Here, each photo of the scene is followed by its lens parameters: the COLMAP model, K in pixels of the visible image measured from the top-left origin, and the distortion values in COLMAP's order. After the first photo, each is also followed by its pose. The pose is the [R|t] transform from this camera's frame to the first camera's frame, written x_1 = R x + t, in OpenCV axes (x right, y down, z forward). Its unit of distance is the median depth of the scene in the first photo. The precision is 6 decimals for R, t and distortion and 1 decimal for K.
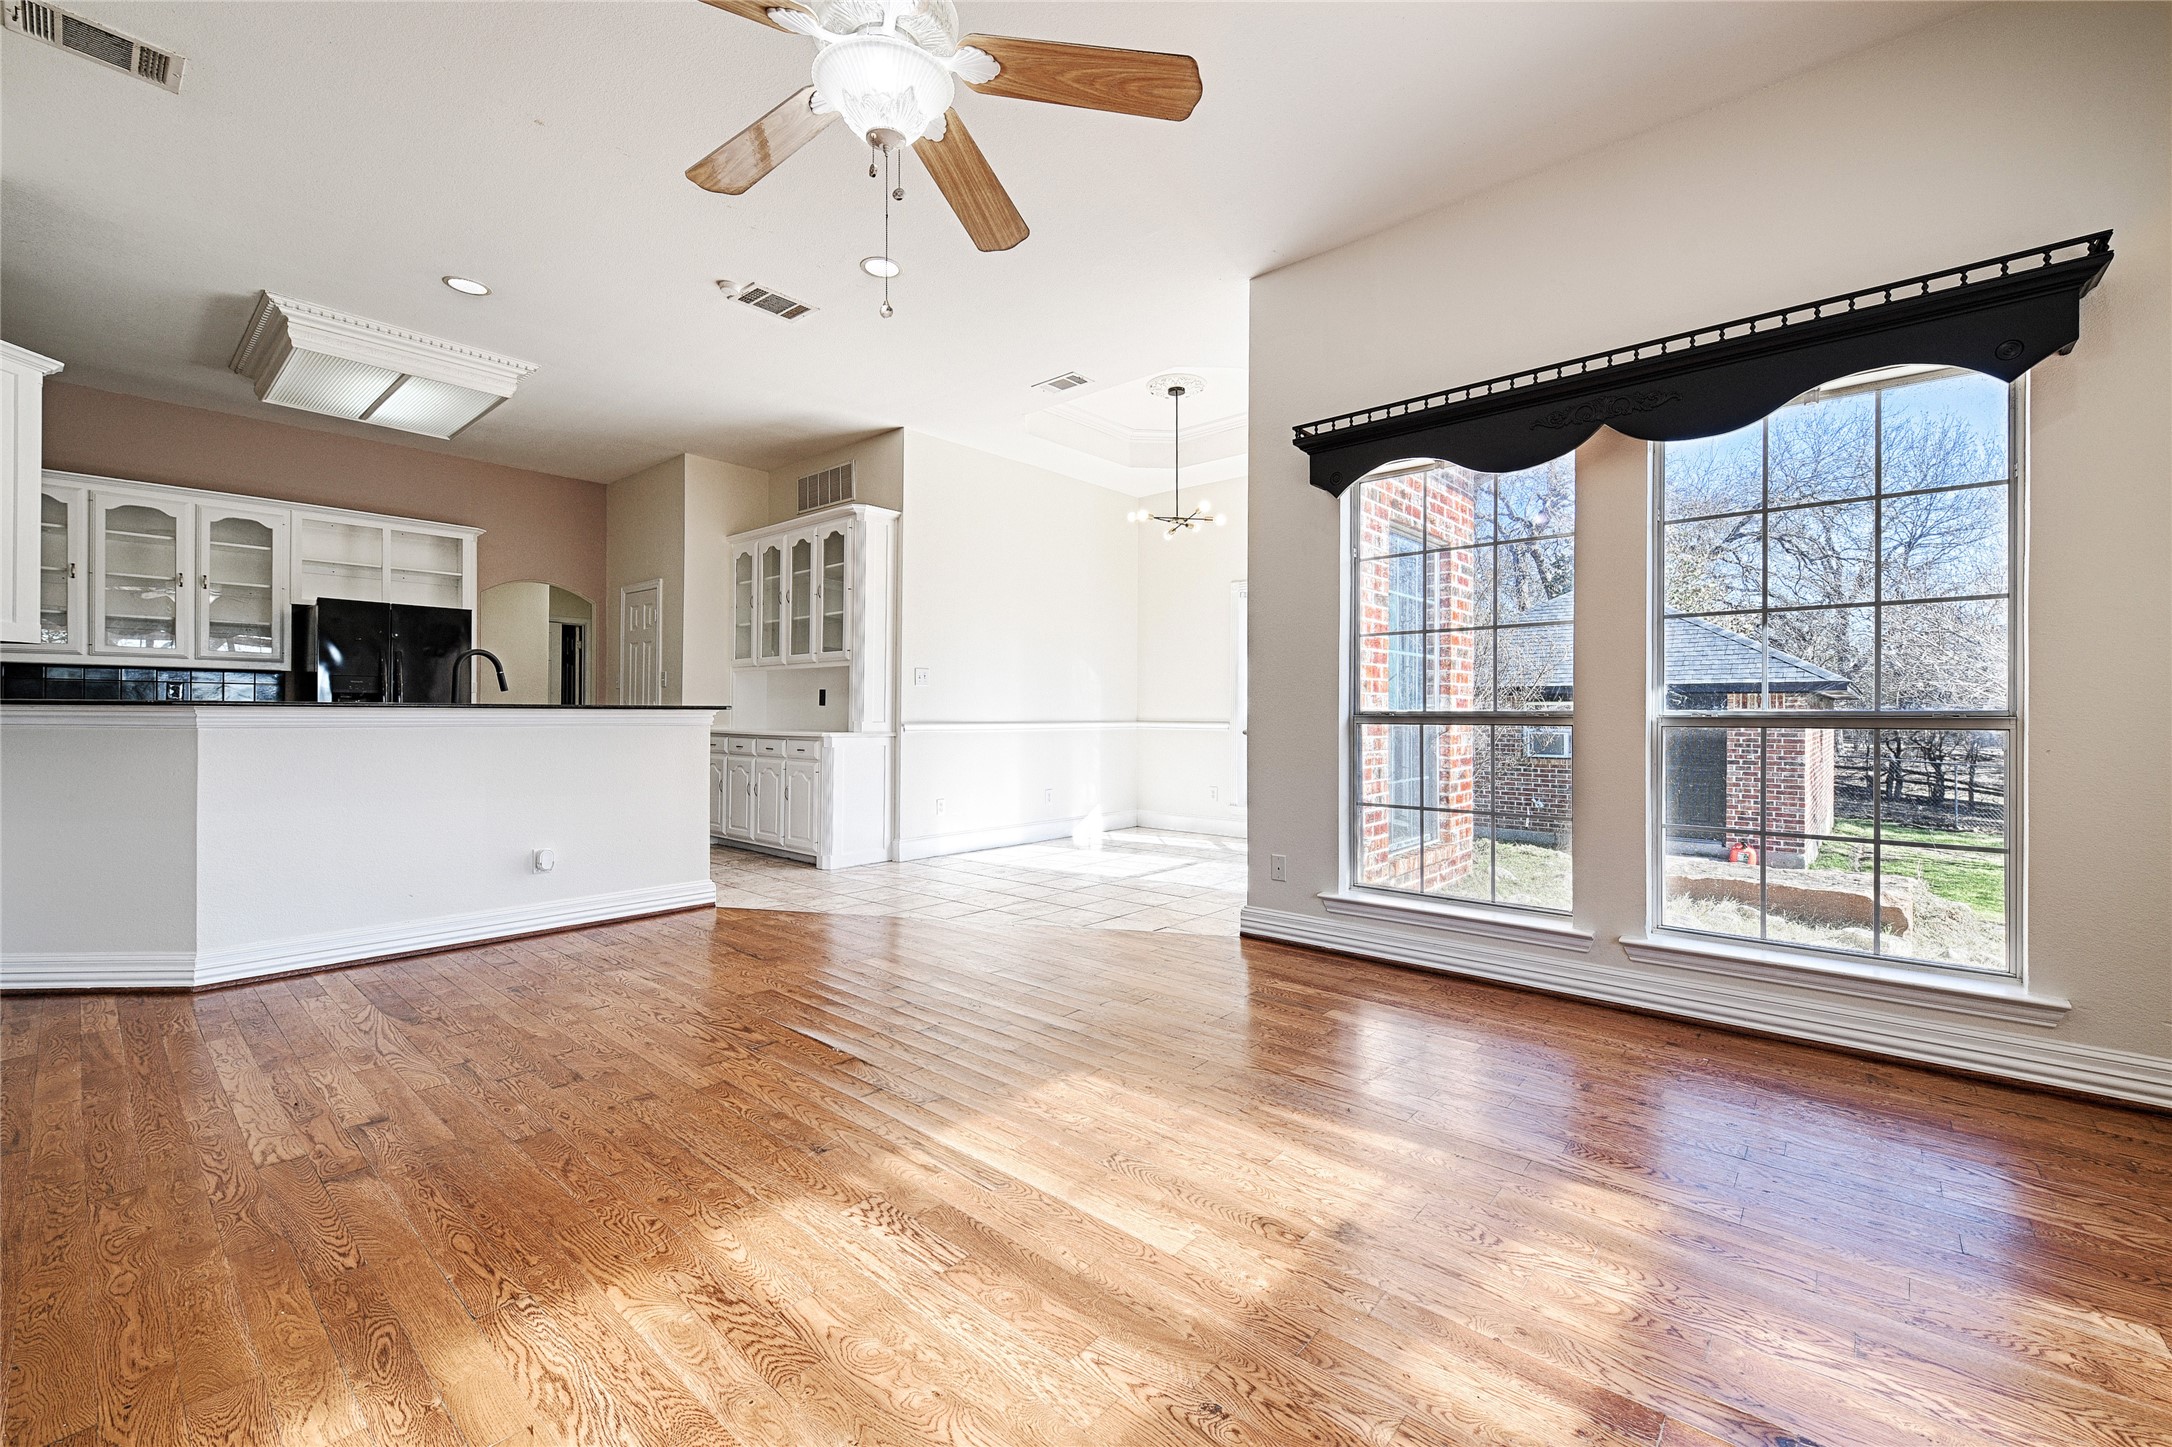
lens RADIAL K [[898.8, 0, 1092.6], [0, 898.8, 705.3], [0, 0, 1]] dist [0.011504, 0.000012]
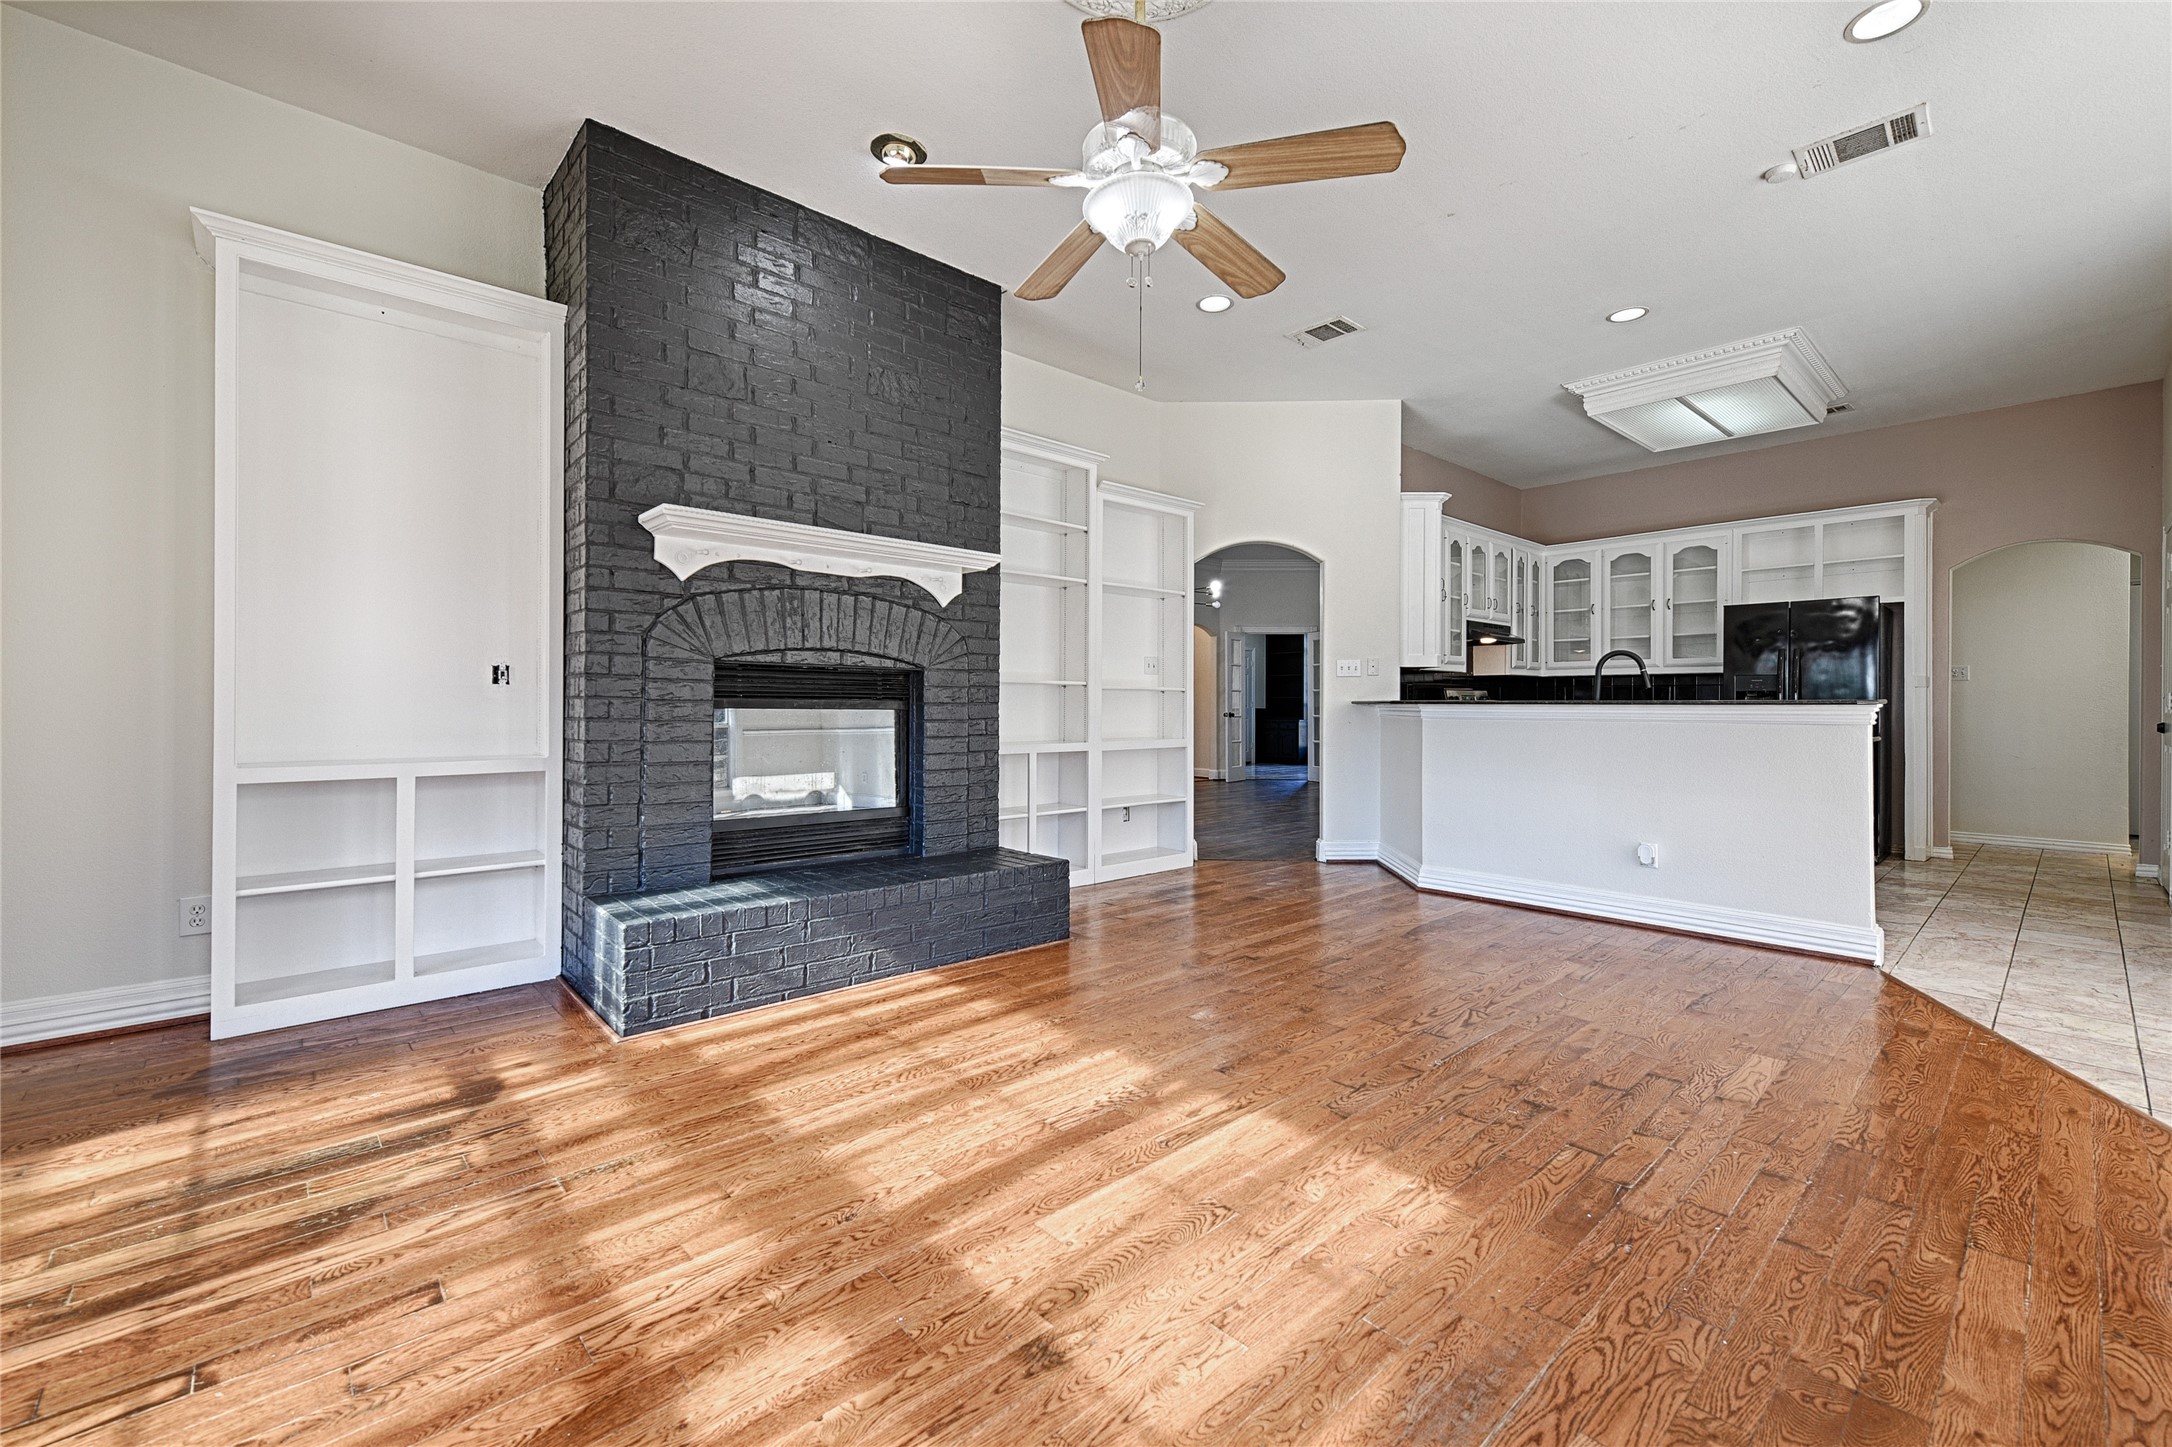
lens RADIAL K [[898.8, 0, 1090.8], [0, 898.8, 715.2], [0, 0, 1]] dist [0.011504, 0.000012]
pose [[-0.119624, 0.007310, -0.992792, 0.851733], [0.004046, 0.999968, 0.006876, 0.009881], [0.992811, -0.003195, -0.119649, 0.909967]]
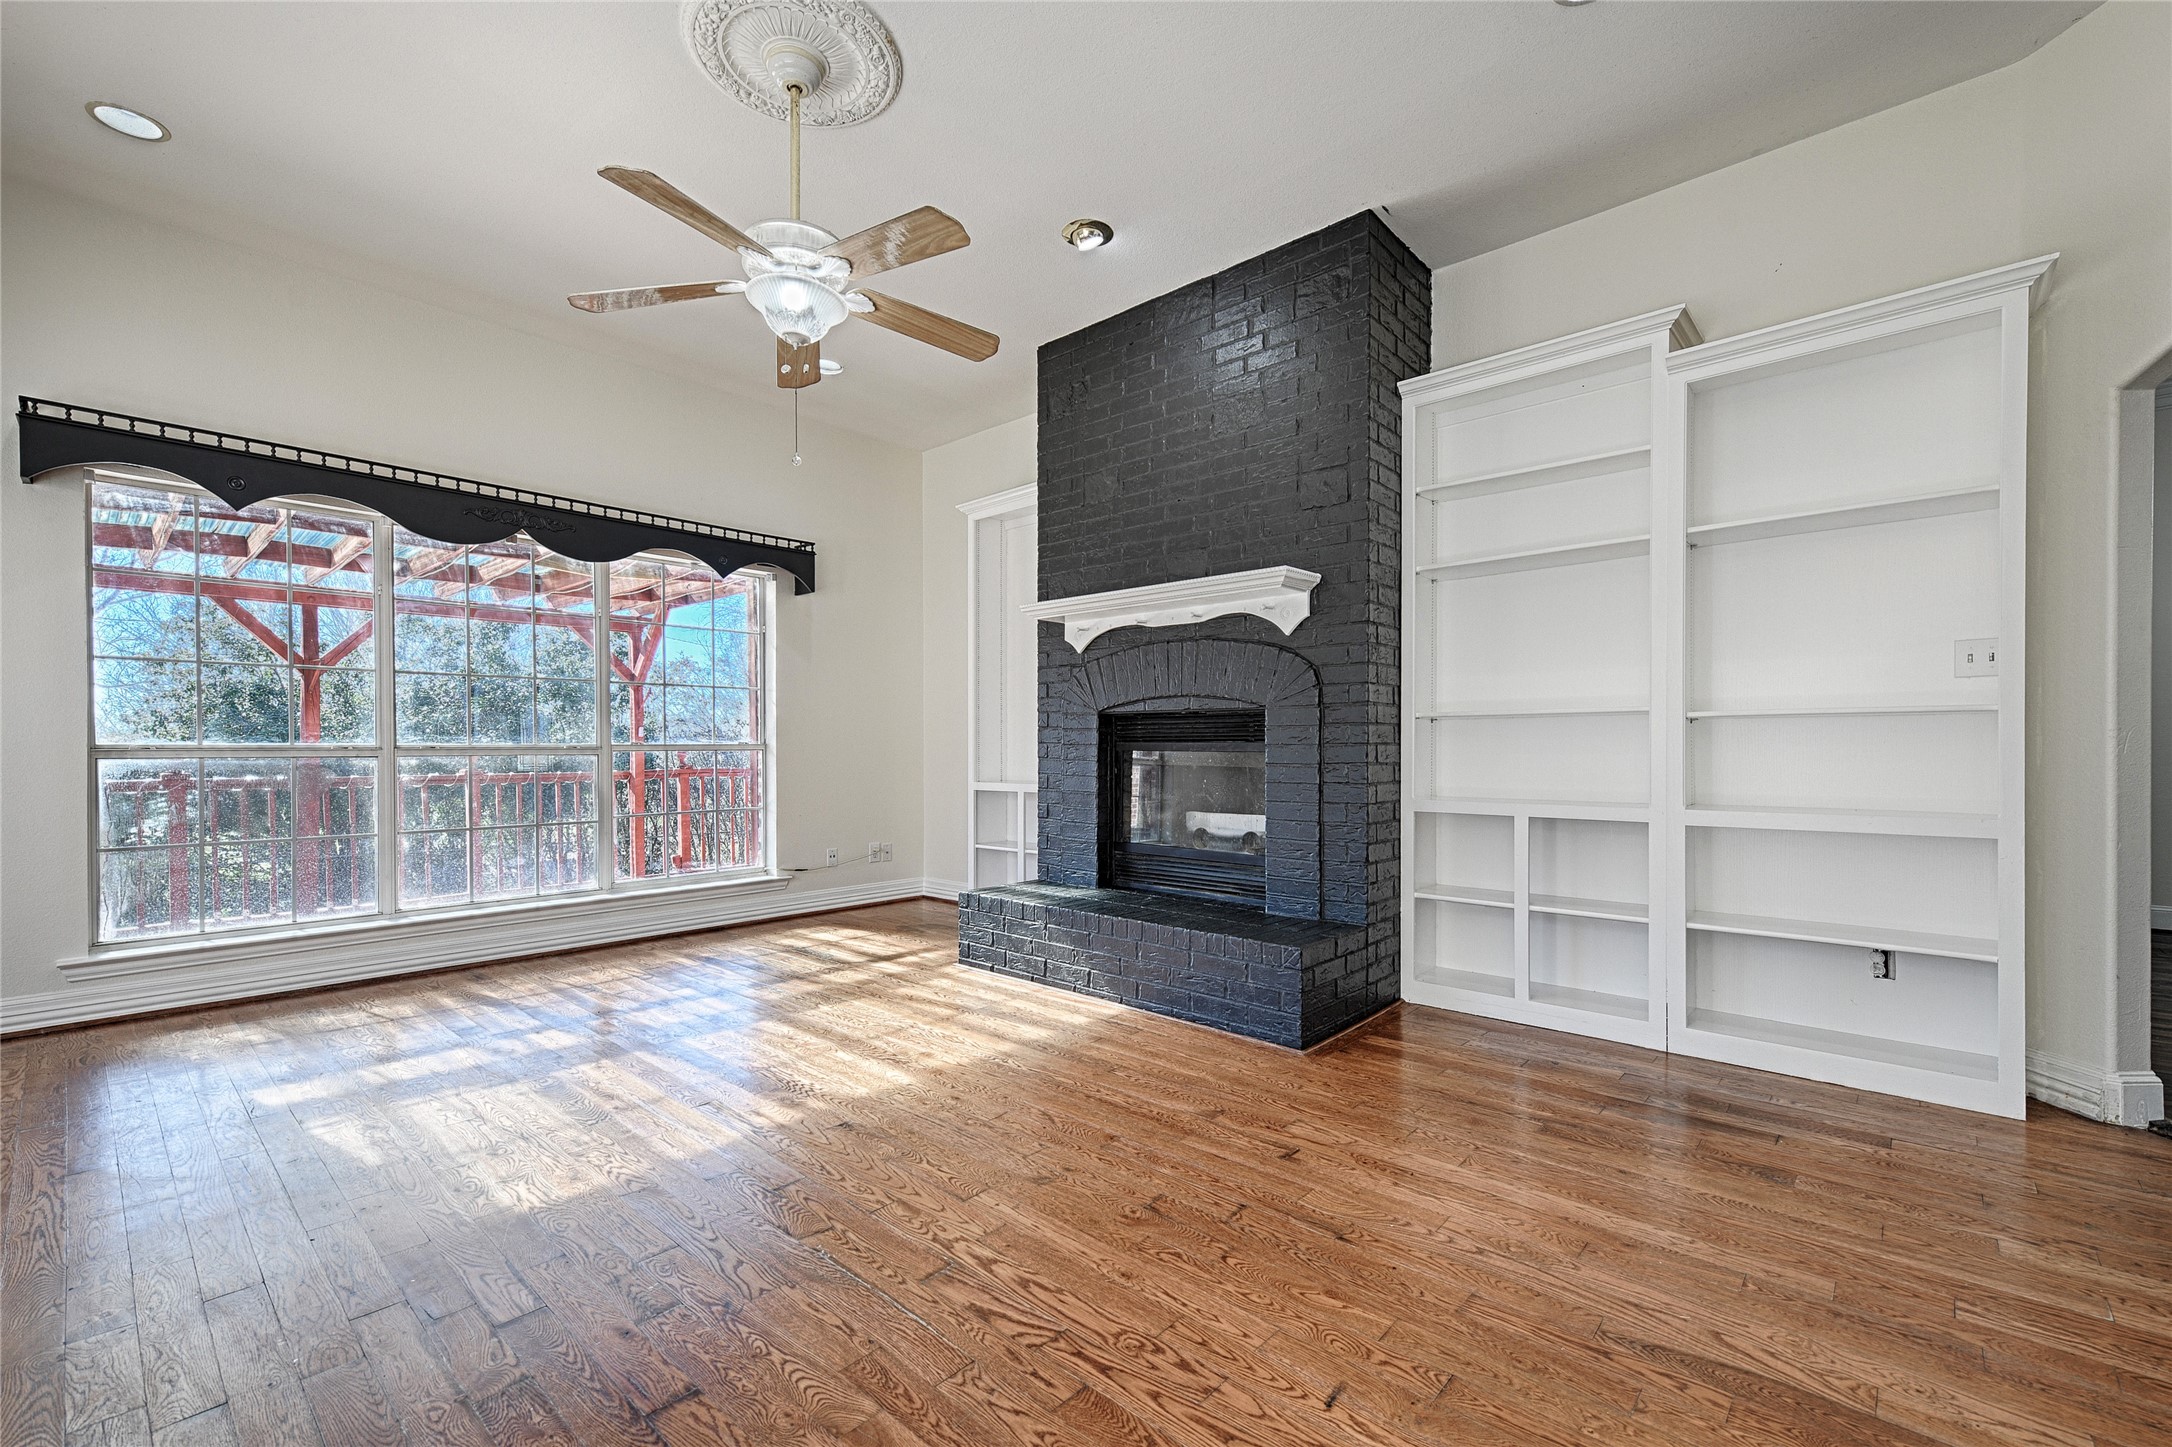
lens RADIAL K [[898.8, 0, 1079.0], [0, 898.8, 760.1], [0, 0, 1]] dist [0.011504, 0.000012]
pose [[-0.999613, -0.008516, 0.026473, -0.587696], [-0.008553, 0.999963, -0.001305, 0.029153], [-0.026461, -0.001530, -0.999649, 2.003063]]
